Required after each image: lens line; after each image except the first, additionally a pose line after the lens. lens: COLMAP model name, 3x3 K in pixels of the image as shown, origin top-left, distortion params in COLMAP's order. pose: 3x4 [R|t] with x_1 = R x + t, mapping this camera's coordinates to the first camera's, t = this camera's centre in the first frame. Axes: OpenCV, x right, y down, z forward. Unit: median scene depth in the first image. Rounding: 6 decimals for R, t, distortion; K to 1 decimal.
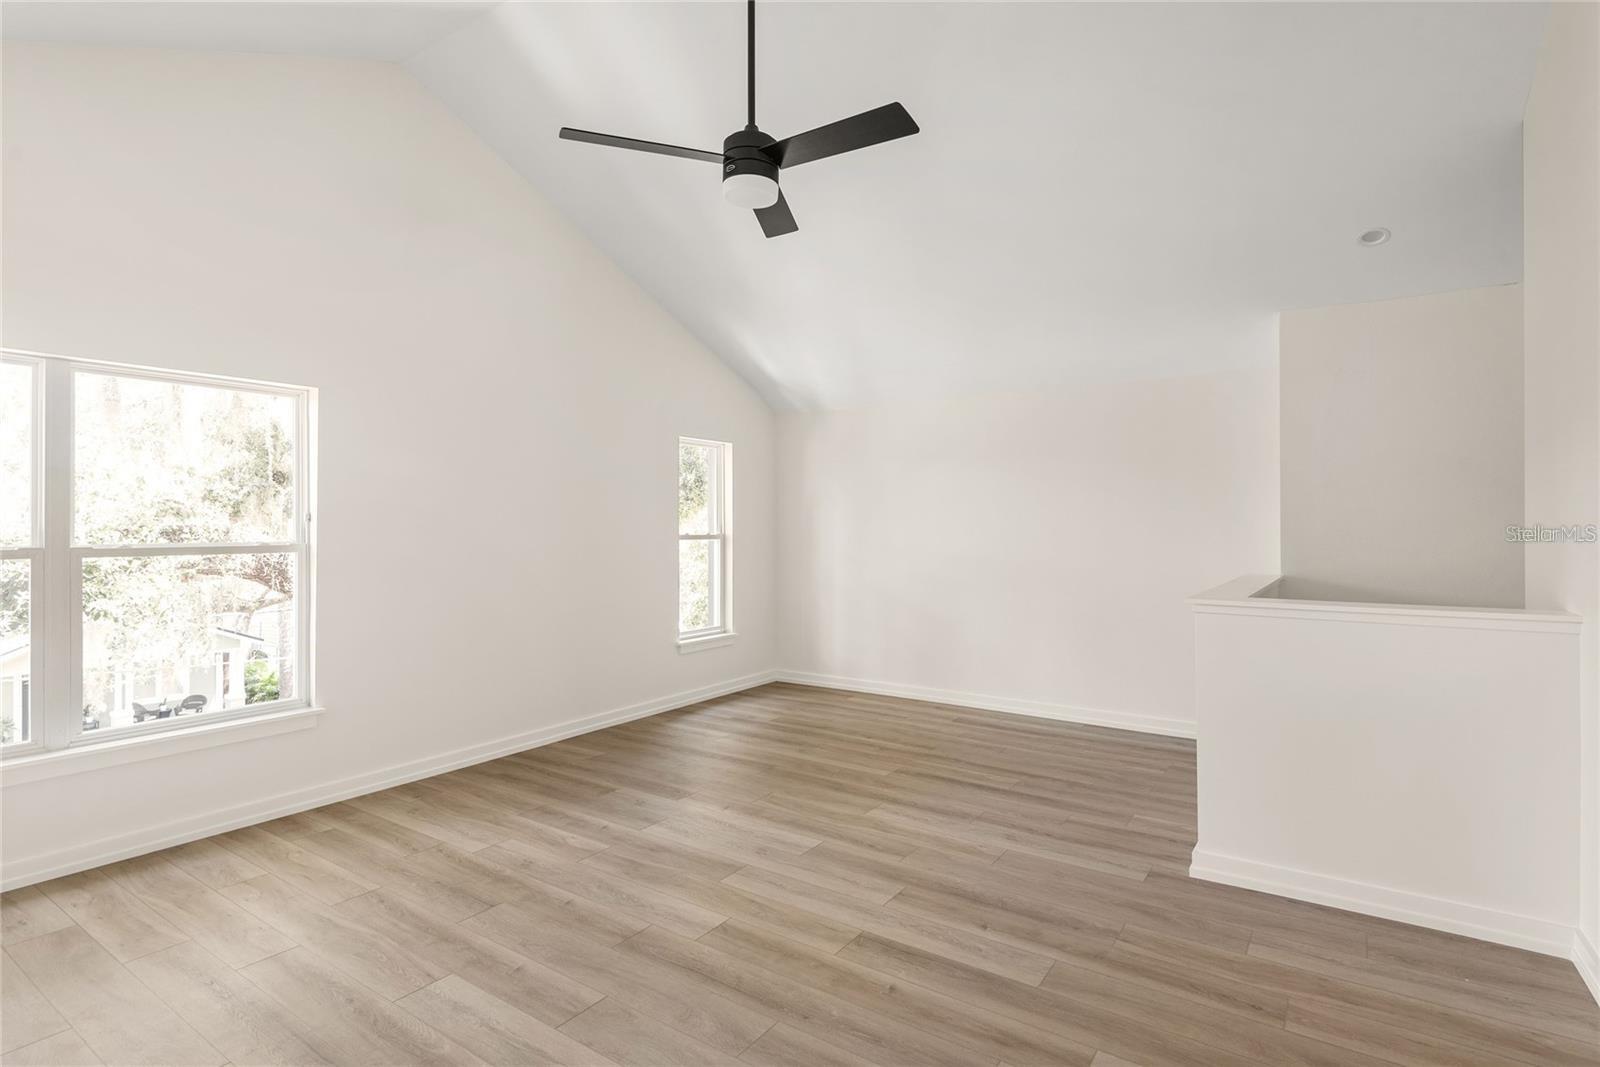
lens RADIAL K [[815.8, 0, 803.1], [0, 815.8, 520.8], [0, 0, 1]] dist [0.017963, -0.001742]
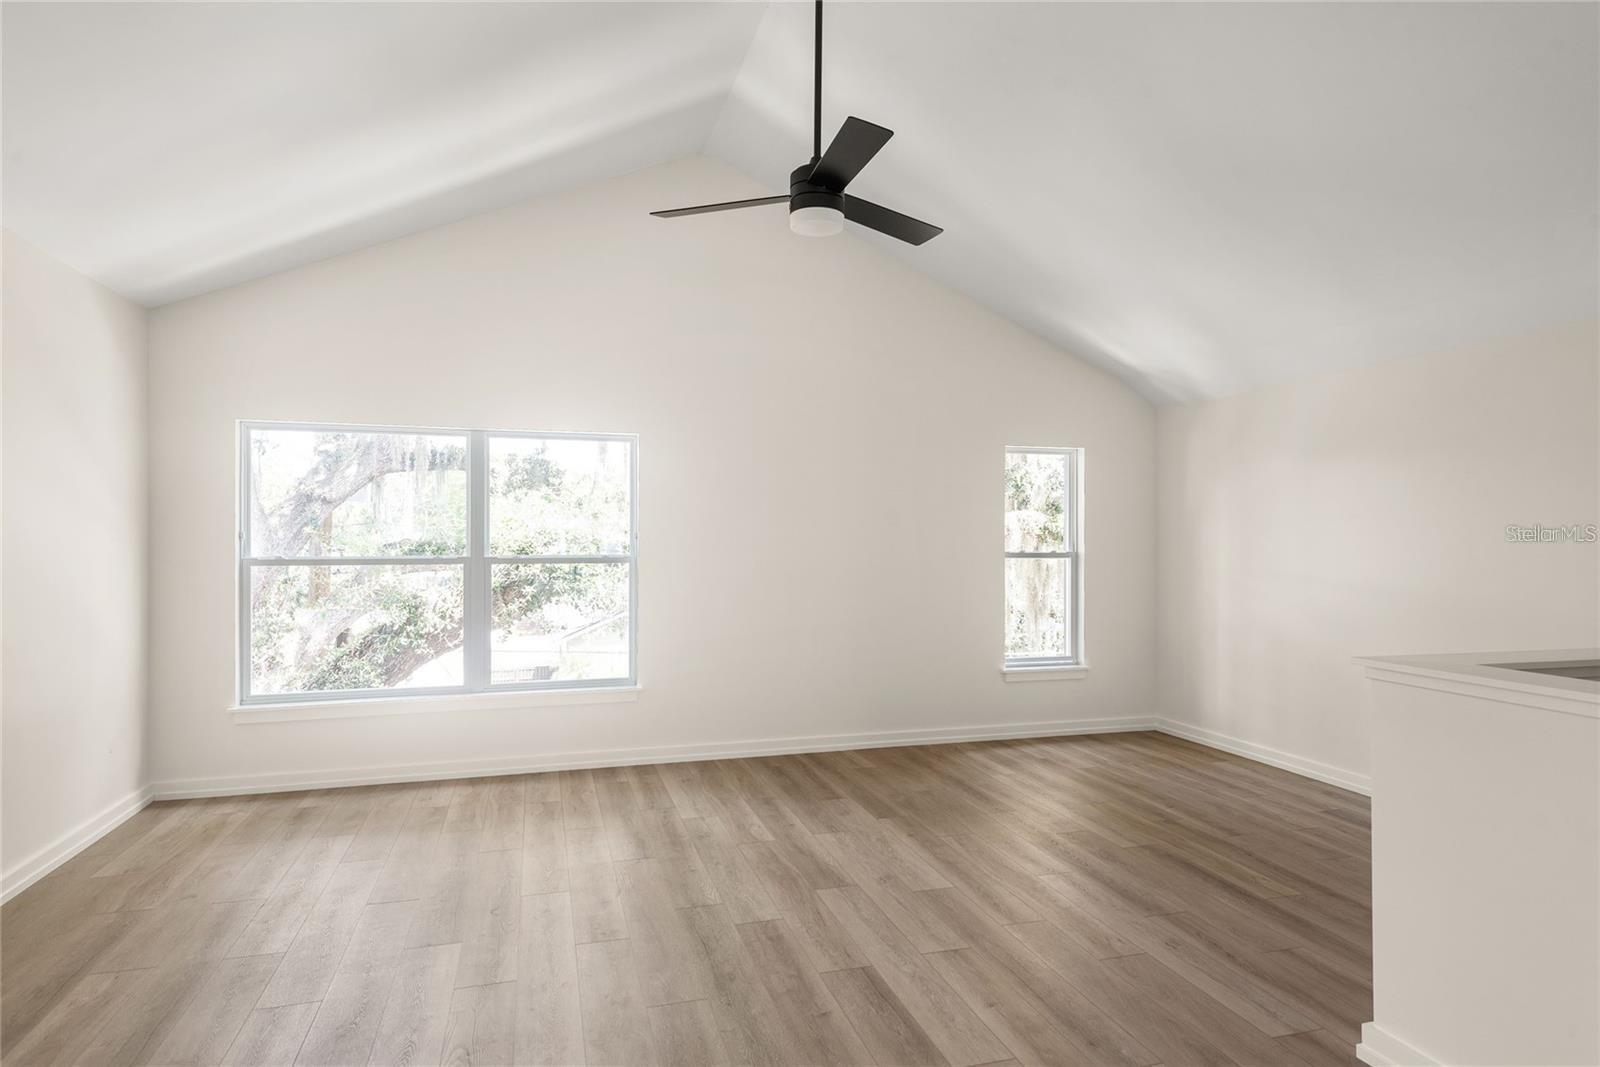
lens RADIAL K [[924.3, 0, 800.0], [0, 924.3, 533.5], [0, 0, 1]] dist [0.078808, -0.055248]
pose [[0.767431, 0.001608, -0.641129, 0.520815], [0.000445, 0.999995, 0.003041, -0.011308], [0.641131, -0.002619, 0.767427, 0.066596]]
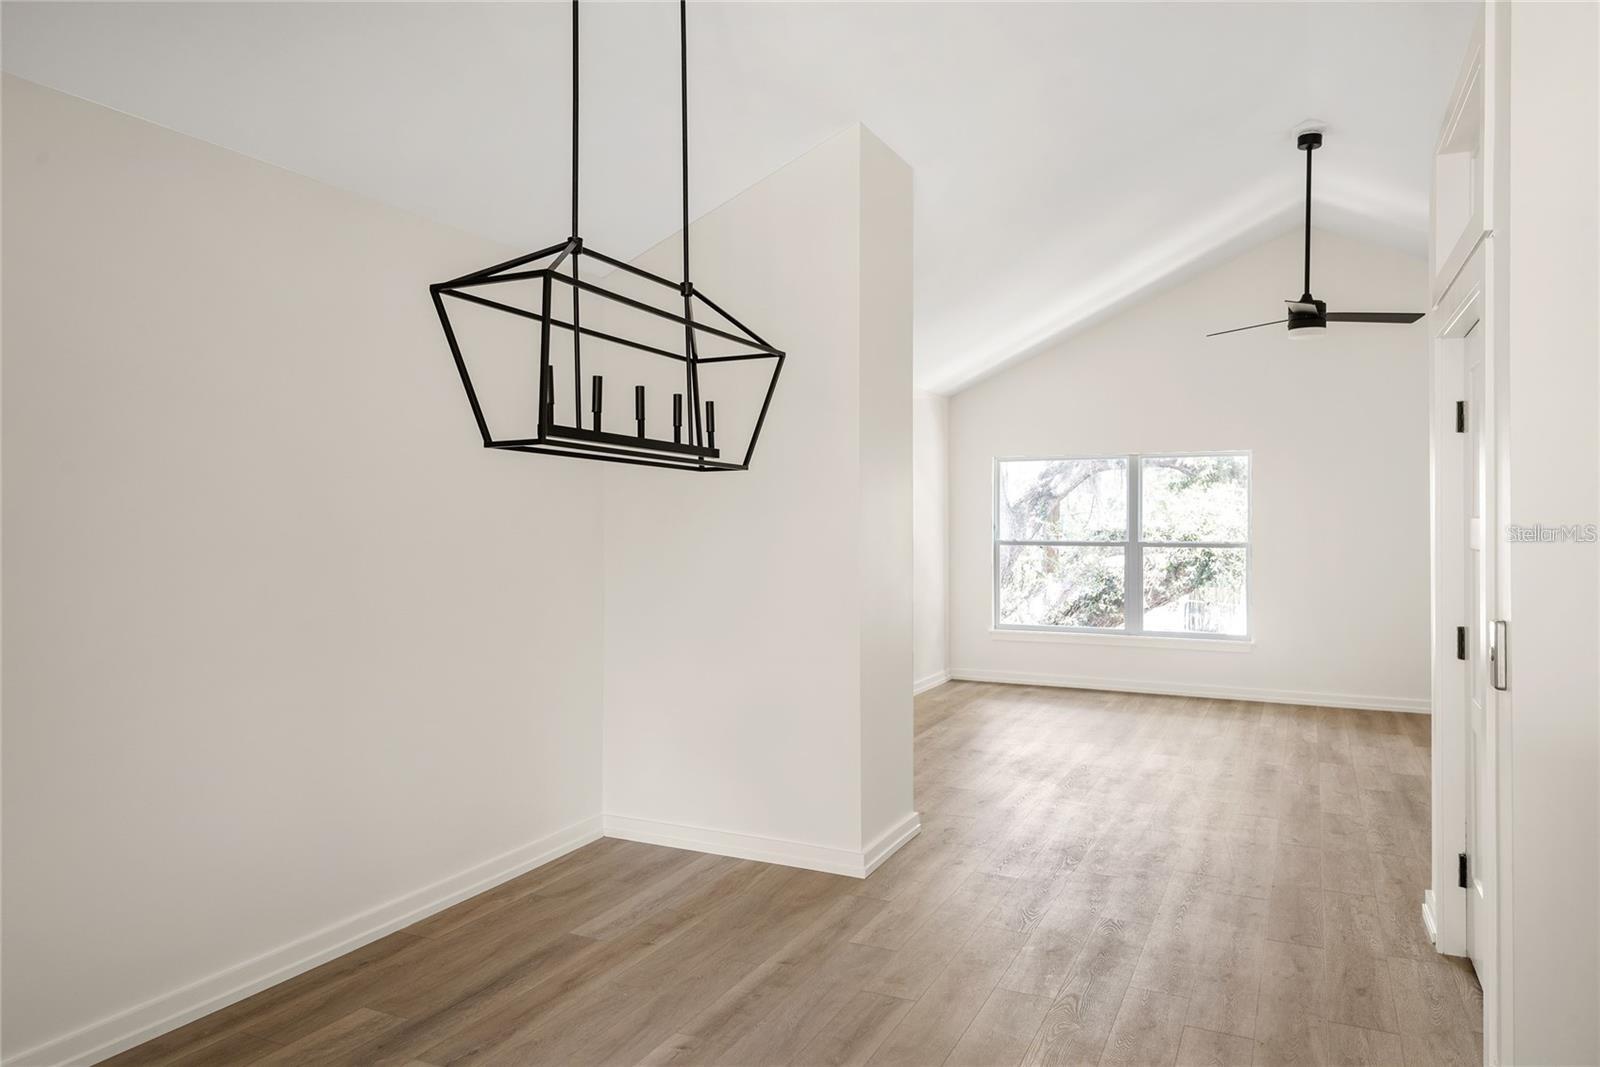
lens RADIAL K [[1048.0, 0, 798.3], [0, 1048.0, 524.3], [0, 0, 1]] dist [0.000278, -0.000223]
pose [[0.153713, 0.009242, -0.988072, 1.394204], [-0.000248, 0.999957, 0.009315, -0.031305], [0.988116, -0.001187, 0.153708, -0.241964]]
